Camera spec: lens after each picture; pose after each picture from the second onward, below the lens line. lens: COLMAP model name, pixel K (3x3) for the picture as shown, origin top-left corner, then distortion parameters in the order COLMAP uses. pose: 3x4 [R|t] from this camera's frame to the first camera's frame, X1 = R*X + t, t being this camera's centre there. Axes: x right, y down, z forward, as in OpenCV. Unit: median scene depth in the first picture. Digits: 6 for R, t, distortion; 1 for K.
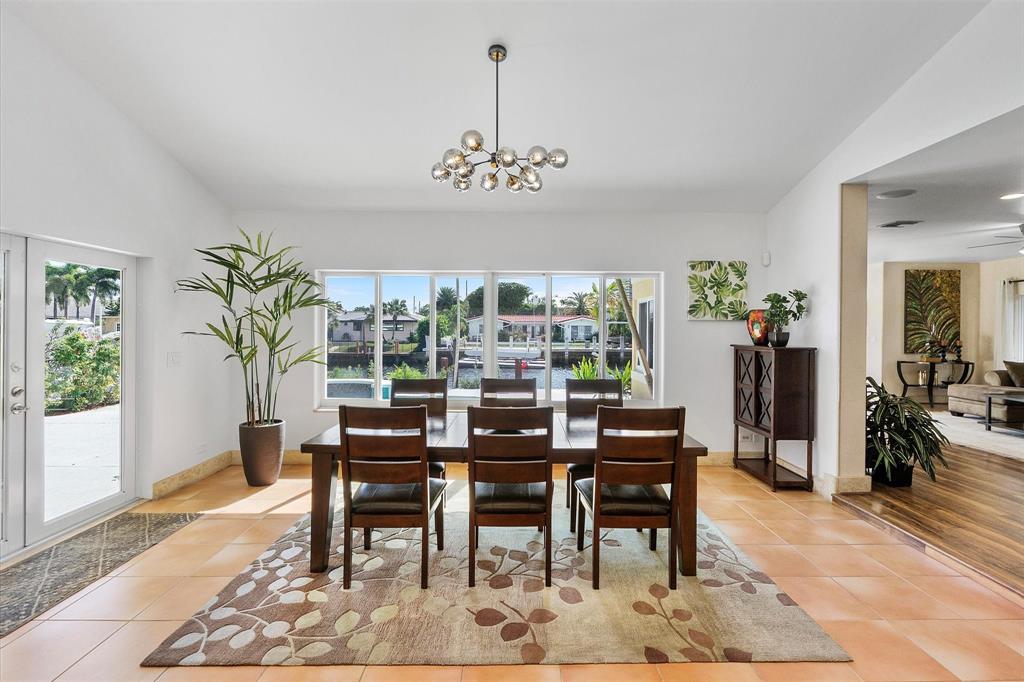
lens RADIAL K [[491.2, 0, 509.4], [0, 491.2, 330.2], [0, 0, 1]] dist [-0.004084, -0.000332]
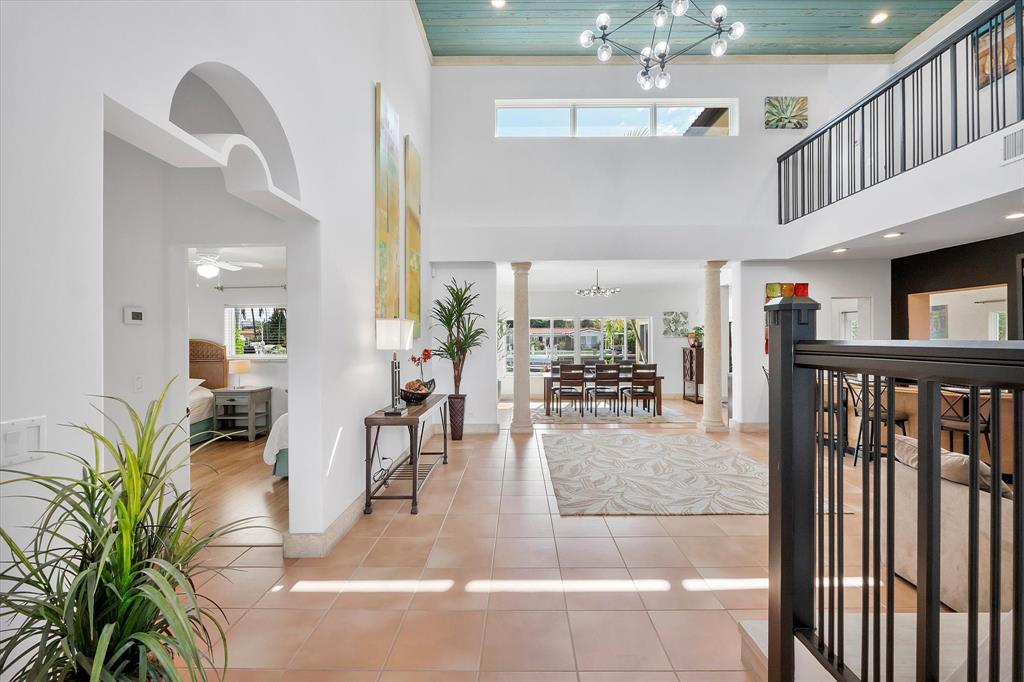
lens RADIAL K [[433.6, 0, 507.7], [0, 433.6, 337.9], [0, 0, 1]] dist [-0.003003, -0.000336]
pose [[0.999471, -0.011146, -0.030542, -0.357233], [0.010957, 0.999920, -0.006339, -0.013699], [0.030611, 0.006001, 0.999513, -1.241291]]
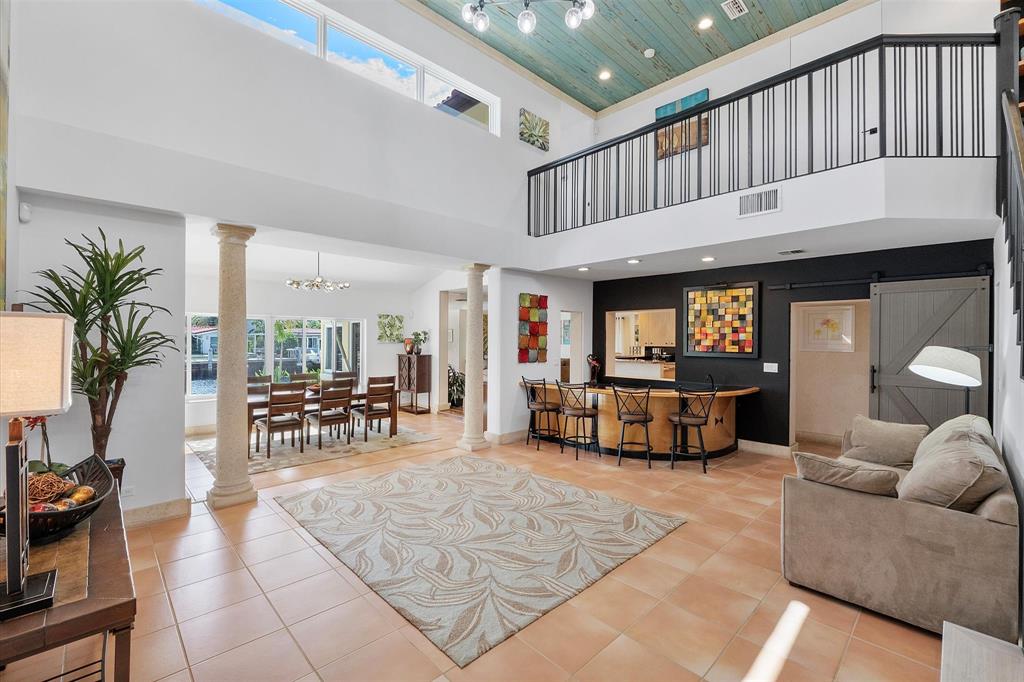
lens RADIAL K [[438.9, 0, 515.9], [0, 438.9, 337.8], [0, 0, 1]] dist [0.000299, -0.000510]
pose [[0.726317, -0.000697, 0.687359, -0.552042], [0.003237, 0.999992, -0.002406, -0.039645], [-0.687352, 0.003972, 0.726313, -0.849177]]
